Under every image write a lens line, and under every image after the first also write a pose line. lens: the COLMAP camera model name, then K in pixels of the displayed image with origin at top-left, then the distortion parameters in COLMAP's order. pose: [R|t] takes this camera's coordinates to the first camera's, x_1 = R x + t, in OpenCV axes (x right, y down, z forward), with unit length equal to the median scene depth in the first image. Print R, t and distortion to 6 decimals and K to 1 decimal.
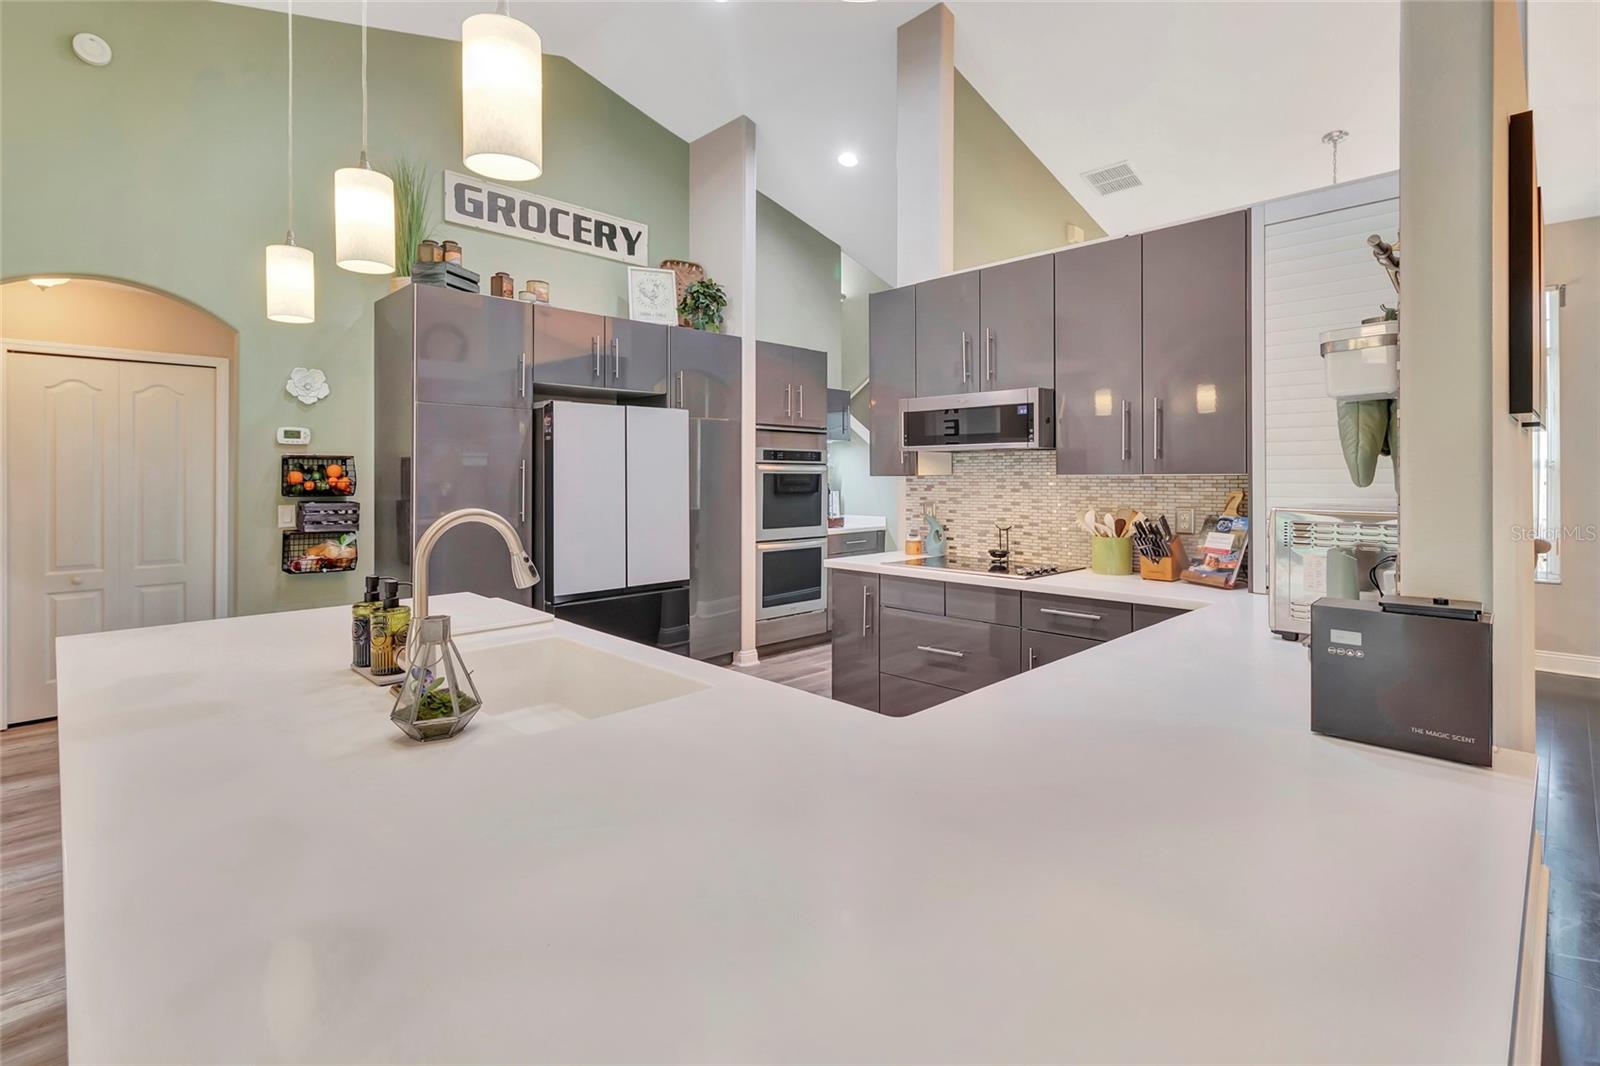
lens RADIAL K [[742.6, 0, 805.9], [0, 742.6, 473.5], [0, 0, 1]] dist [-0.001092, -0.000219]
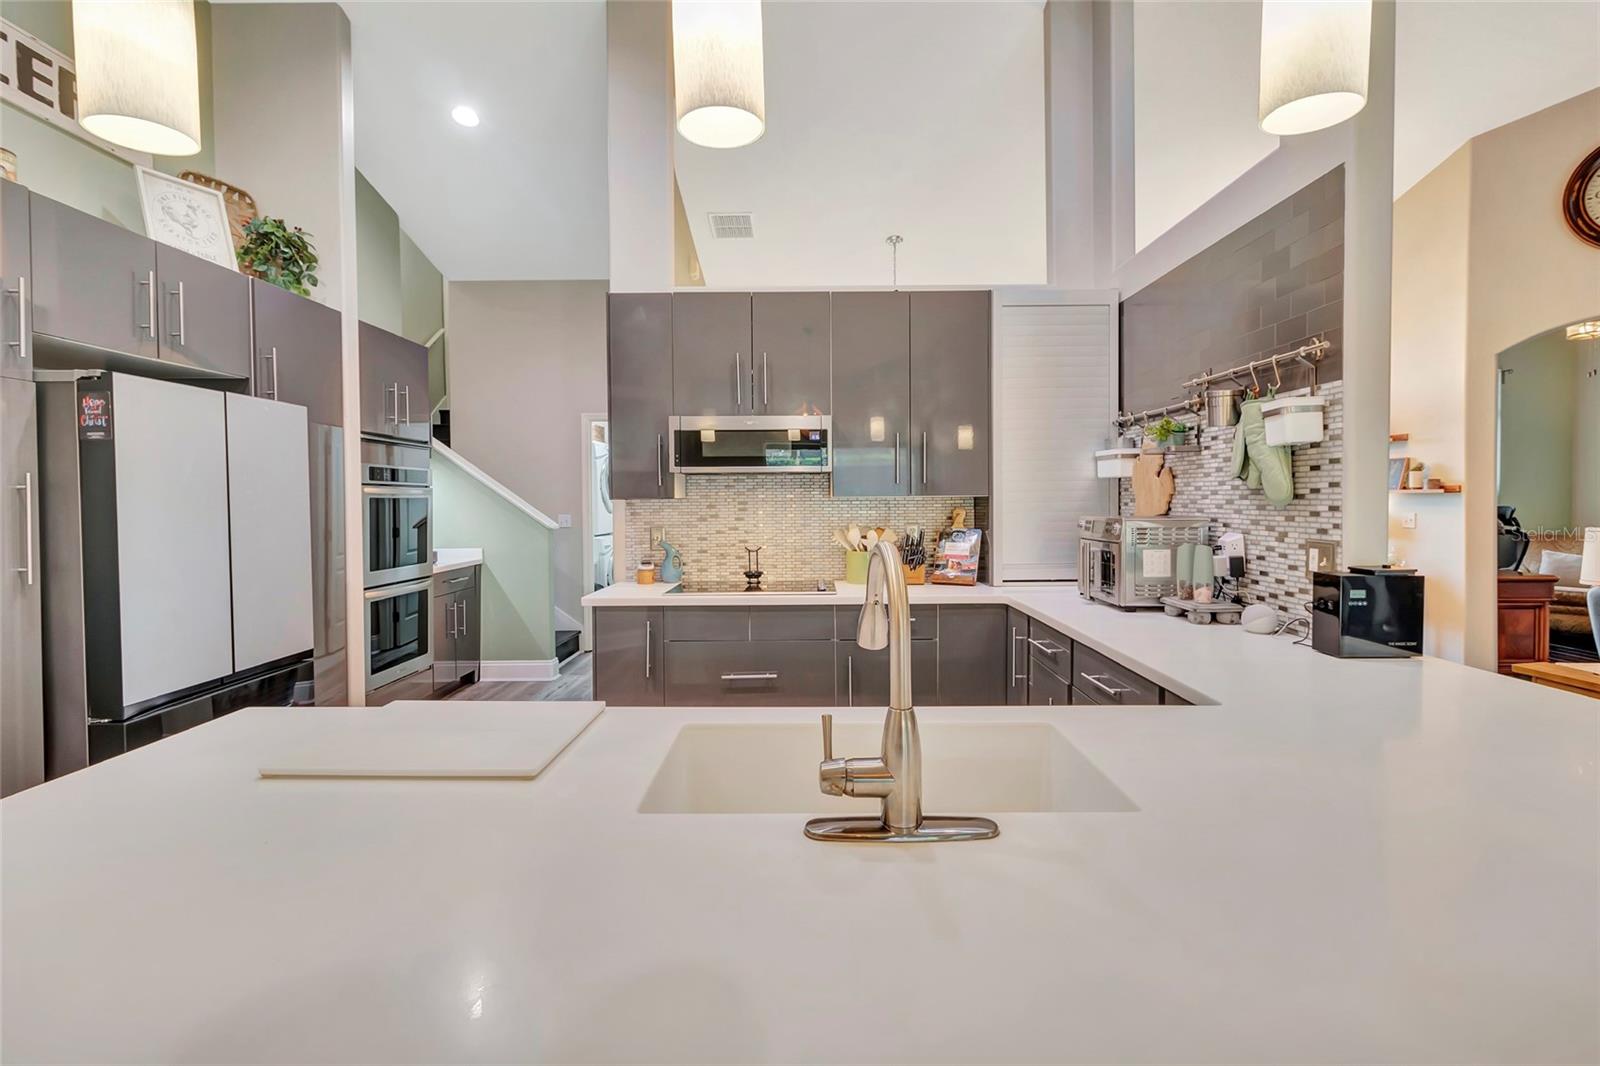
lens RADIAL K [[732.6, 0, 801.4], [0, 732.6, 520.6], [0, 0, 1]] dist [0.000716, -0.000057]
pose [[0.708750, -0.023714, 0.705061, -0.325633], [0.003788, 0.999548, 0.029810, 0.002892], [-0.705449, -0.018457, 0.708520, 0.192028]]
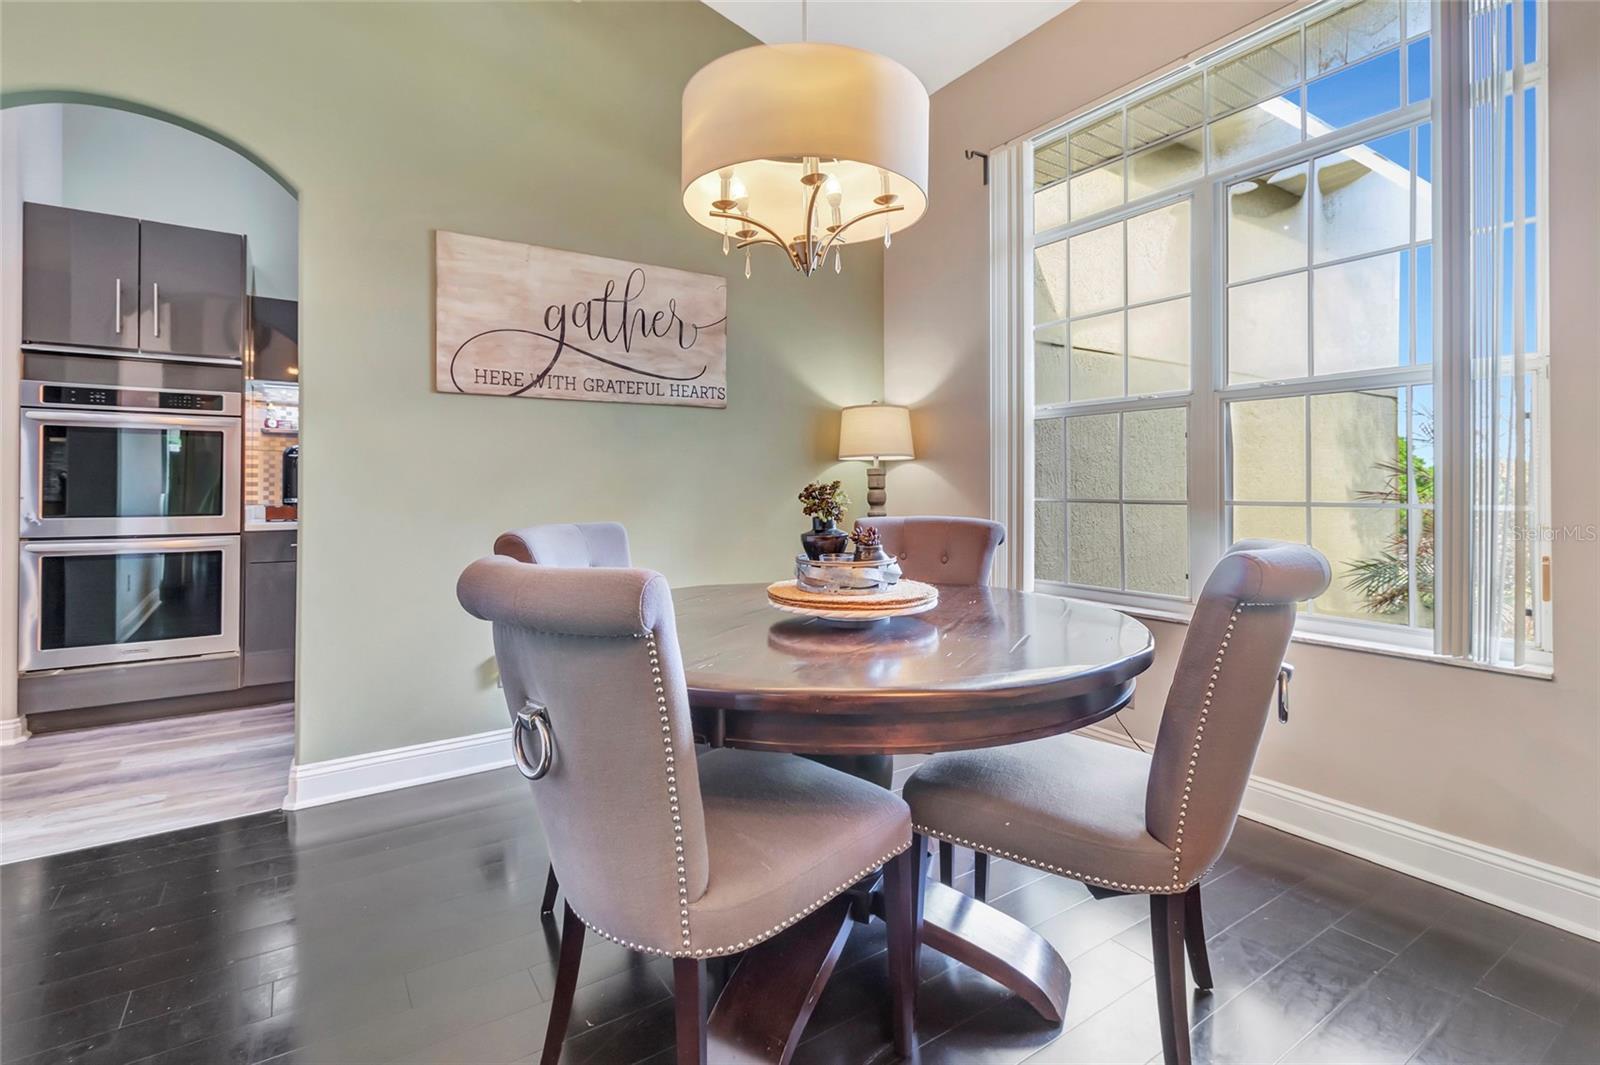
lens RADIAL K [[748.9, 0, 810.0], [0, 748.9, 483.9], [0, 0, 1]] dist [0.002088, 0.000311]
pose [[0.982973, 0.000298, -0.183752, 0.790021], [-0.000608, 0.999998, -0.001626, 0.057885], [0.183752, 0.001710, 0.982971, 0.618056]]
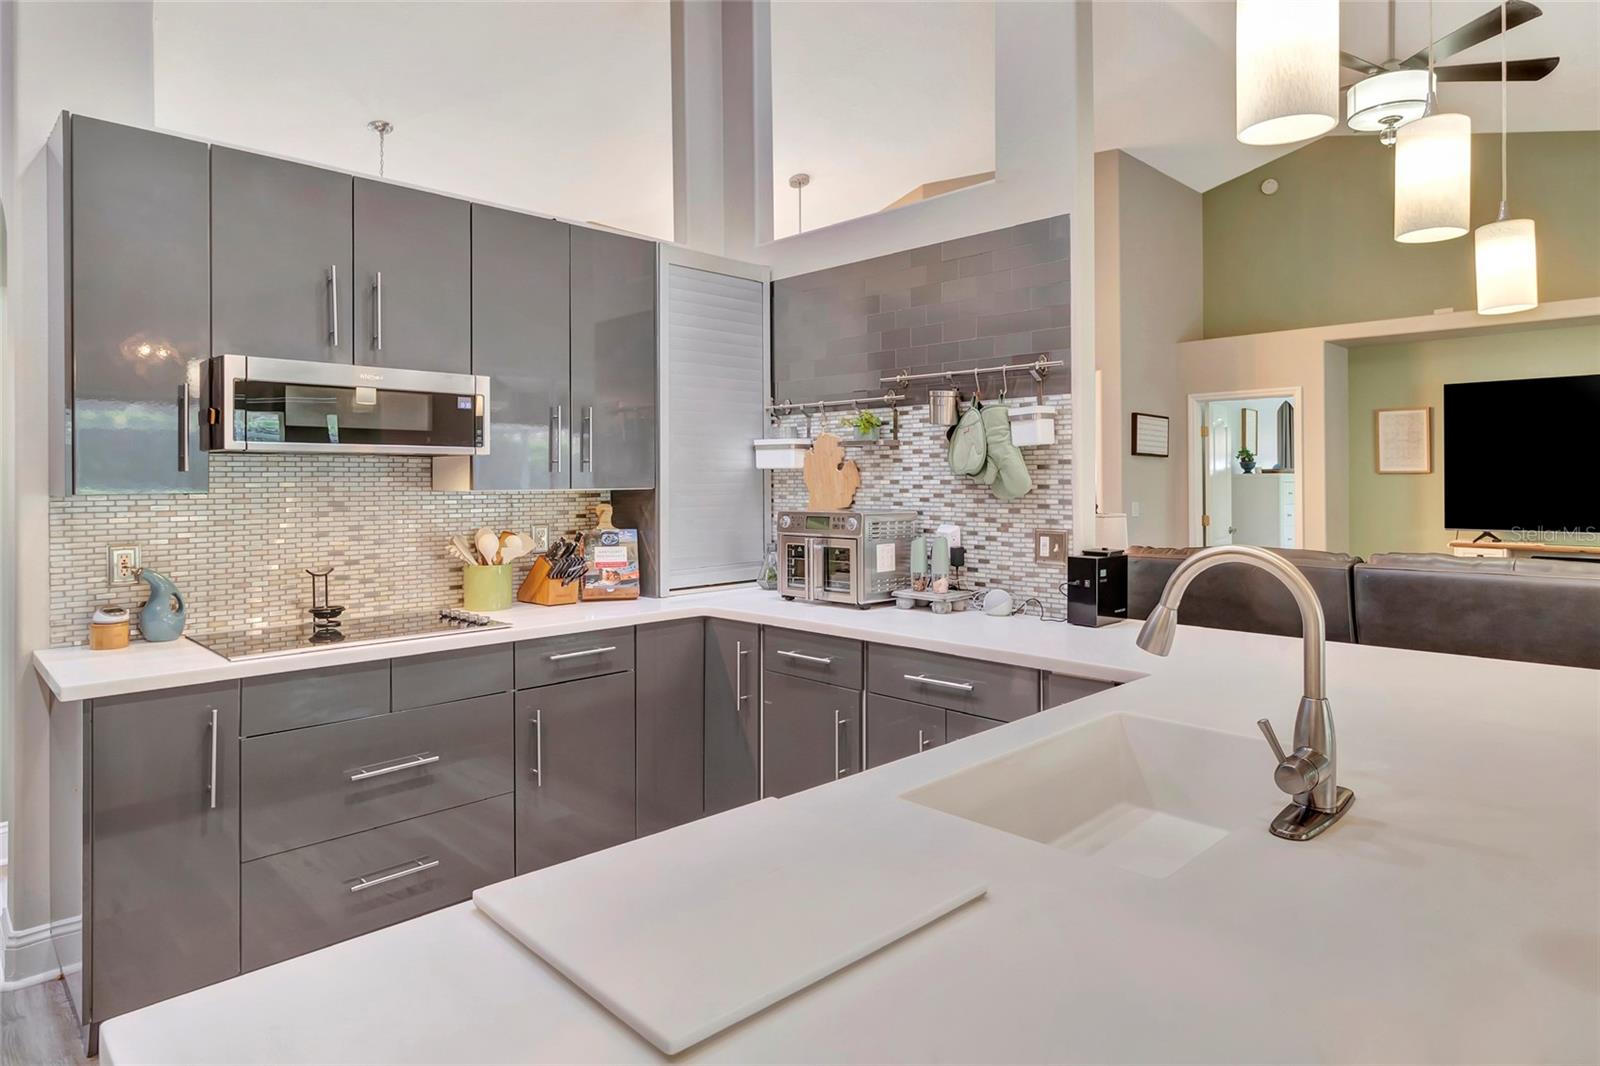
lens RADIAL K [[918.4, 0, 803.2], [0, 918.4, 479.6], [0, 0, 1]] dist [0.000899, 0.000040]
pose [[-0.001111, 0.003123, 0.999995, -0.440674], [0.001438, 0.999994, -0.003122, -0.004250], [-0.999998, 0.001435, -0.001115, 0.469358]]
